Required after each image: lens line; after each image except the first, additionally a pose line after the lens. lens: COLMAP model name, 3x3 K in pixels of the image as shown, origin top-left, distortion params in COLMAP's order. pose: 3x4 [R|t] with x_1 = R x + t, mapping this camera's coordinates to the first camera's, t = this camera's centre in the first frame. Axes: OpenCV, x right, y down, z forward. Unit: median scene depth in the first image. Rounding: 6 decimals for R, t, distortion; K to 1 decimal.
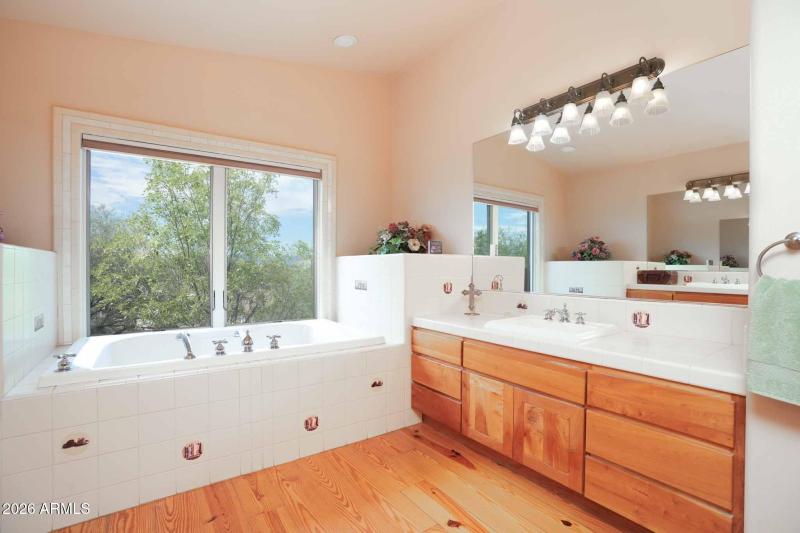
lens RADIAL K [[371.6, 0, 400.0], [0, 371.6, 266.5], [0, 0, 1]] dist [-0.062544, 0.023877]
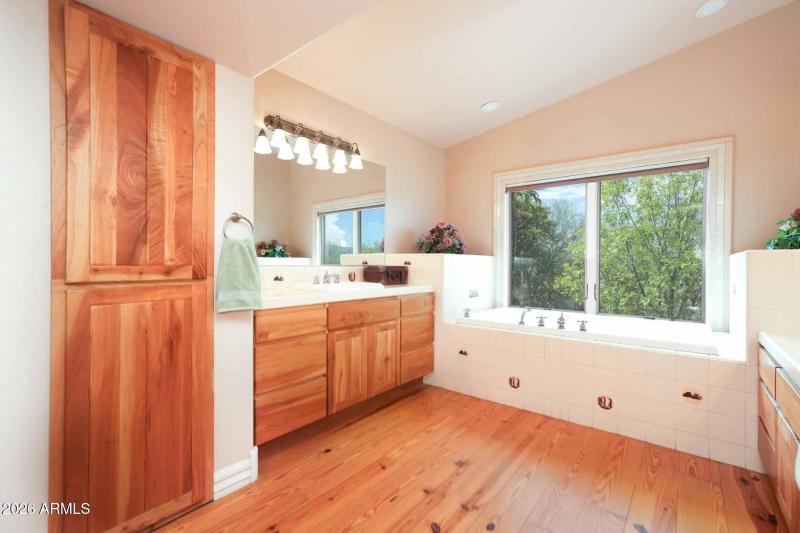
lens RADIAL K [[371.6, 0, 400.0], [0, 371.6, 266.5], [0, 0, 1]] dist [-0.062544, 0.023877]
pose [[0.256635, 0.008665, -0.966469, 0.675839], [-0.012925, 0.999901, 0.005532, 0.007980], [0.966422, 0.011072, 0.256722, 0.091659]]
